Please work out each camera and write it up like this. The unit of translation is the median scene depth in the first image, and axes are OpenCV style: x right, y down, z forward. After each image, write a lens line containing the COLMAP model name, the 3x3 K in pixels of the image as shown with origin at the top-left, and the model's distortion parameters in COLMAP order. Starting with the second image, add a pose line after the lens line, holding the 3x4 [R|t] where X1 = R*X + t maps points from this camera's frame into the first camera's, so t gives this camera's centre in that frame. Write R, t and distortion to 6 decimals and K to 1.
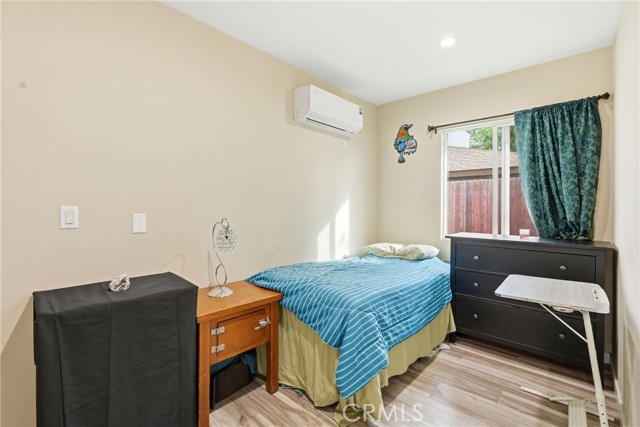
lens RADIAL K [[287.9, 0, 320.1], [0, 287.9, 212.7], [0, 0, 1]] dist [0.005689, 0.004368]
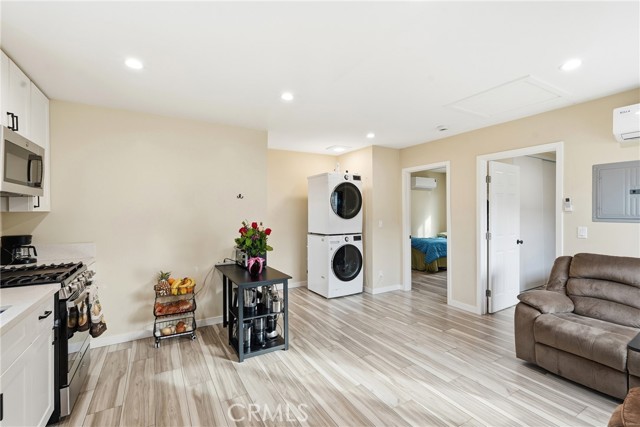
lens RADIAL K [[287.9, 0, 315.4], [0, 287.9, 210.0], [0, 0, 1]] dist [0.005689, 0.004368]
pose [[0.950238, 0.005365, -0.311477, -0.081613], [-0.007383, 0.999959, -0.005302, -0.060881], [0.311436, 0.007338, 0.950239, -1.872995]]
